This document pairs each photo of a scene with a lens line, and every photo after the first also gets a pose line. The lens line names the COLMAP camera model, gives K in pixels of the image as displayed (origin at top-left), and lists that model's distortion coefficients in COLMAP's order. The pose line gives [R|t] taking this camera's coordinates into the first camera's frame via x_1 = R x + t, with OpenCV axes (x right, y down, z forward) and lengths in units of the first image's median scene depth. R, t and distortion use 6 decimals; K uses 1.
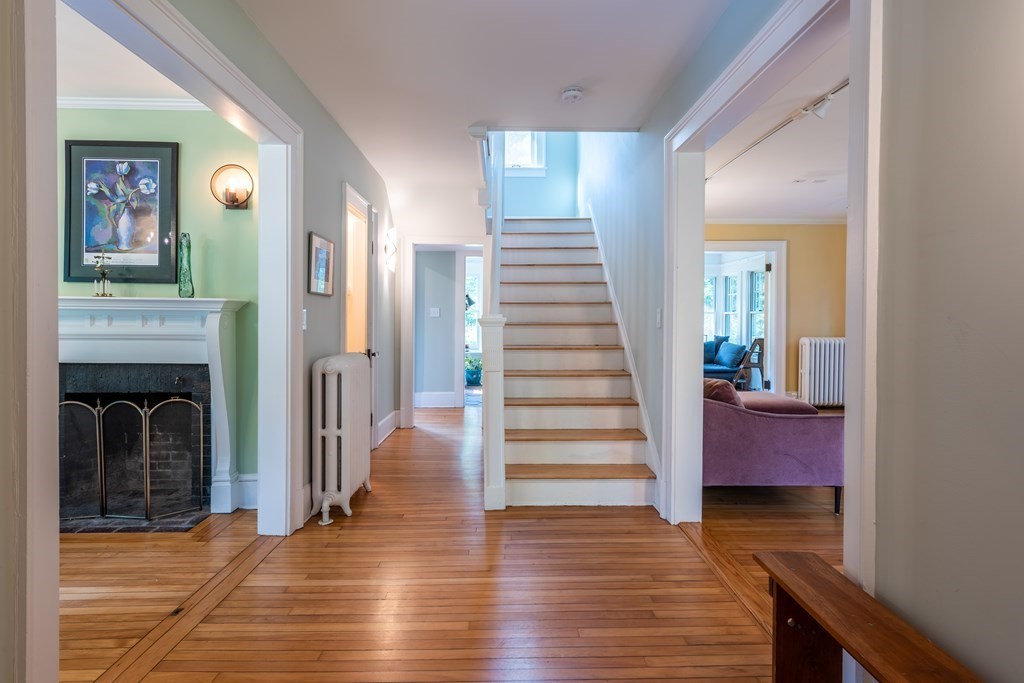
lens RADIAL K [[517.6, 0, 518.1], [0, 517.6, 326.8], [0, 0, 1]] dist [0.001047, -0.003055]
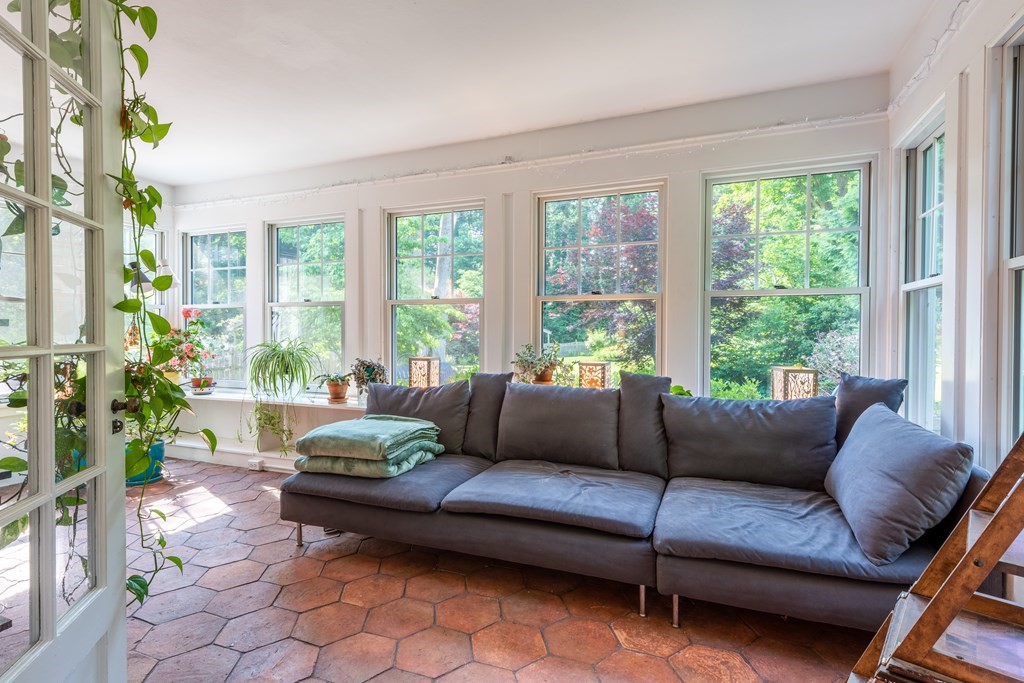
lens RADIAL K [[517.6, 0, 509.3], [0, 517.6, 336.6], [0, 0, 1]] dist [0.001047, -0.003055]
pose [[0.915782, -0.002459, -0.401668, 0.343983], [0.003235, 0.999994, 0.001253, -0.002732], [0.401663, -0.002447, 0.915784, 0.728072]]
